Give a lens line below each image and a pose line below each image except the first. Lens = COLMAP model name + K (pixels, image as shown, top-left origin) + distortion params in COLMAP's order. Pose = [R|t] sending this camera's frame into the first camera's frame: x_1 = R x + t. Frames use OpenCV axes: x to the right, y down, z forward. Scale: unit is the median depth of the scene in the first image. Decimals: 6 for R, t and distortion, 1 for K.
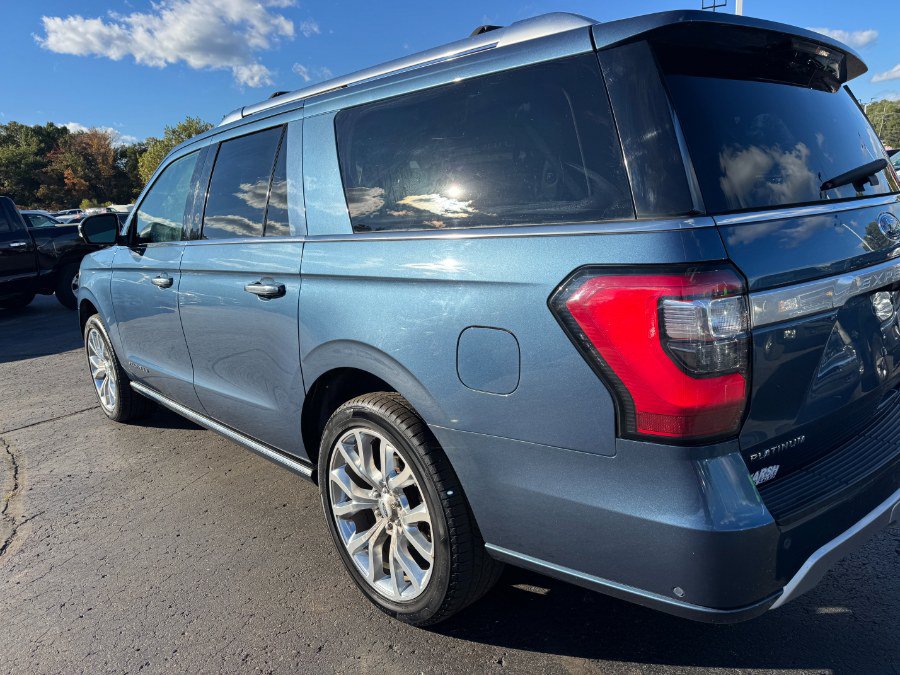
lens RADIAL K [[651.6, 0, 450.0], [0, 651.6, 337.5], [0, 0, 1]] dist [0.035273, -0.025732]
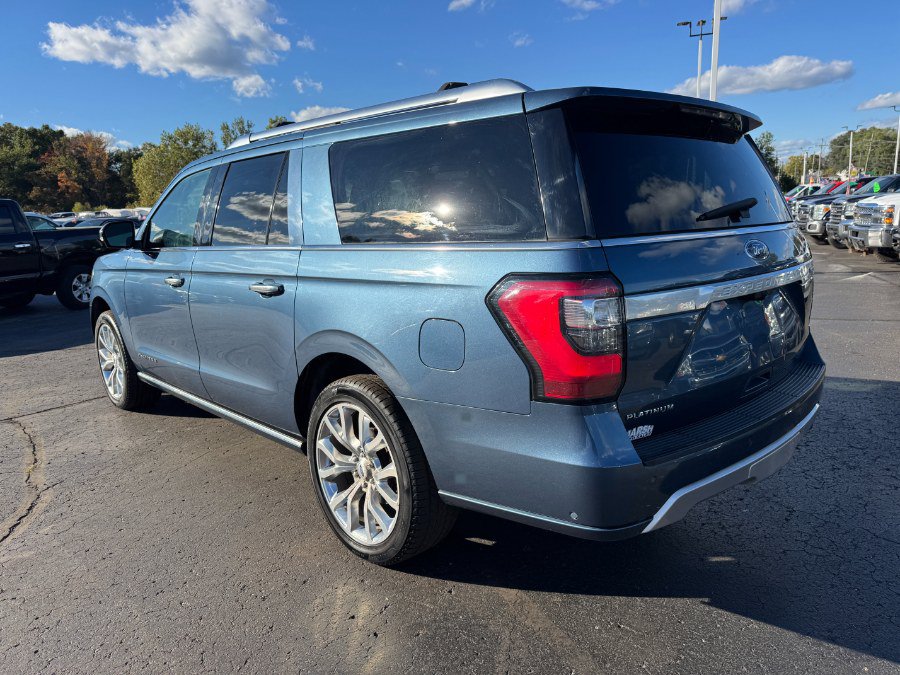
lens RADIAL K [[1022.7, 0, 524.2], [0, 1022.7, 389.2], [0, 0, 1]] dist [0.104444, -0.221807]
pose [[0.999628, 0.025305, 0.010212, 0.170581], [-0.025079, 0.999450, -0.021694, 0.137023], [-0.010756, 0.021429, 0.999713, -0.870774]]
